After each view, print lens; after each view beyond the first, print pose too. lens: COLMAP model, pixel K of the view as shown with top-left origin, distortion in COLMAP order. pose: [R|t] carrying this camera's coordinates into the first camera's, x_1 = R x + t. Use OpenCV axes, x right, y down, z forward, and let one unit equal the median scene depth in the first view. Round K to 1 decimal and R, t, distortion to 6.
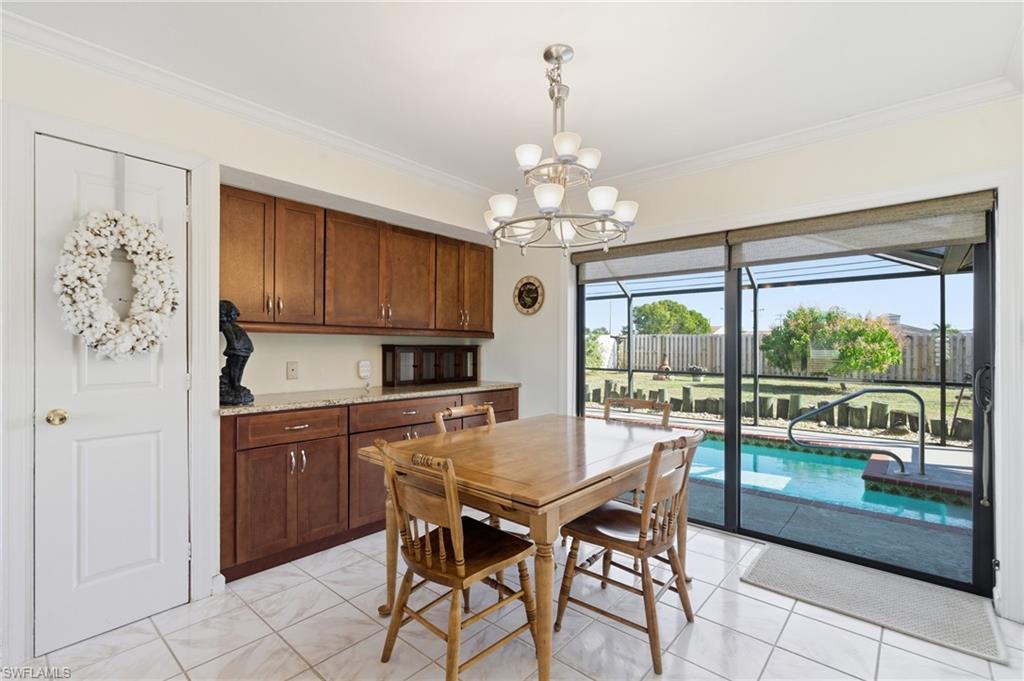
lens RADIAL K [[466.1, 0, 515.9], [0, 466.1, 345.0], [0, 0, 1]] dist [0.005173, 0.002221]
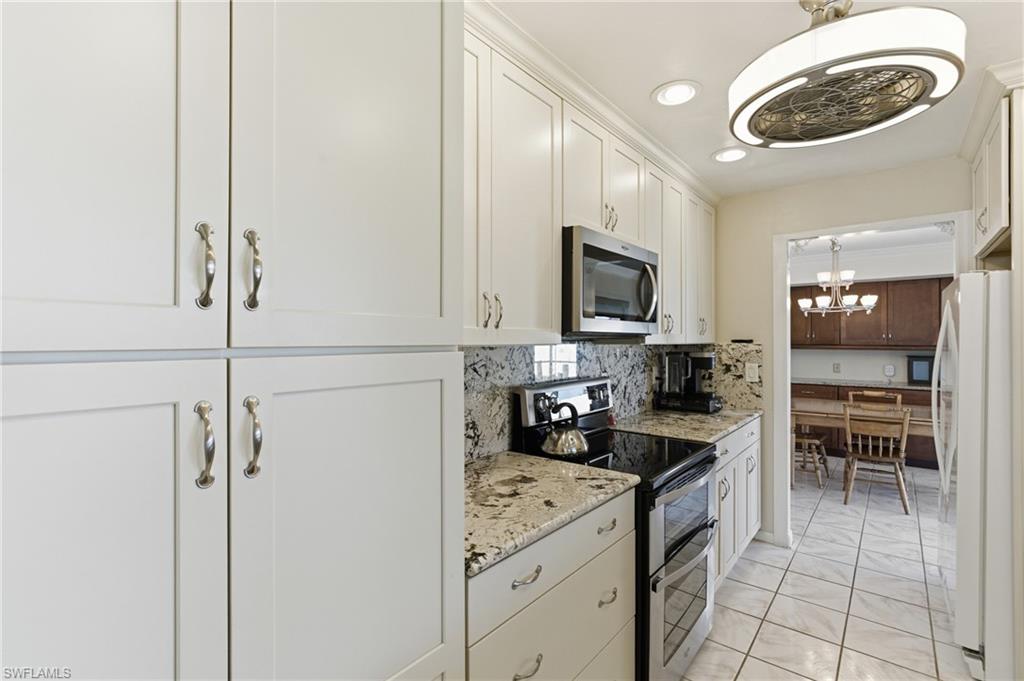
lens RADIAL K [[466.1, 0, 523.4], [0, 466.1, 340.2], [0, 0, 1]] dist [0.005173, 0.002221]
pose [[0.025071, -0.008914, -0.999646, 0.582108], [0.001327, 0.999960, -0.008883, -0.018418], [0.999685, -0.001104, 0.025082, -0.140892]]
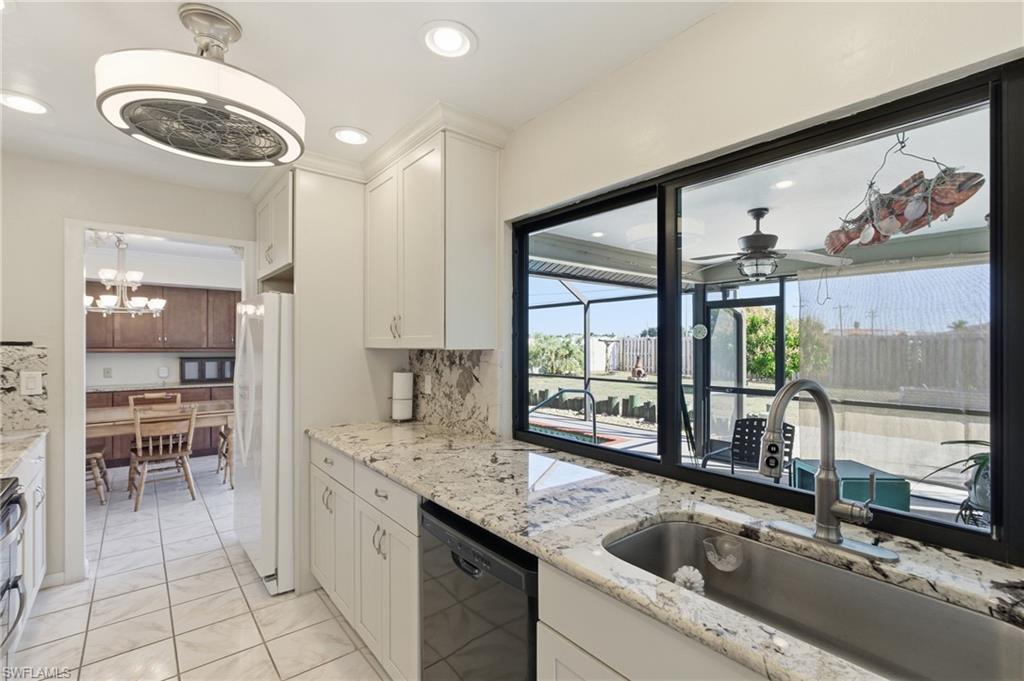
lens RADIAL K [[466.1, 0, 511.4], [0, 466.1, 346.7], [0, 0, 1]] dist [0.005173, 0.002221]
pose [[0.980598, -0.003780, -0.195993, 0.569672], [0.004606, 0.999982, 0.003759, -0.018514], [0.195976, -0.004588, 0.980598, -0.187471]]
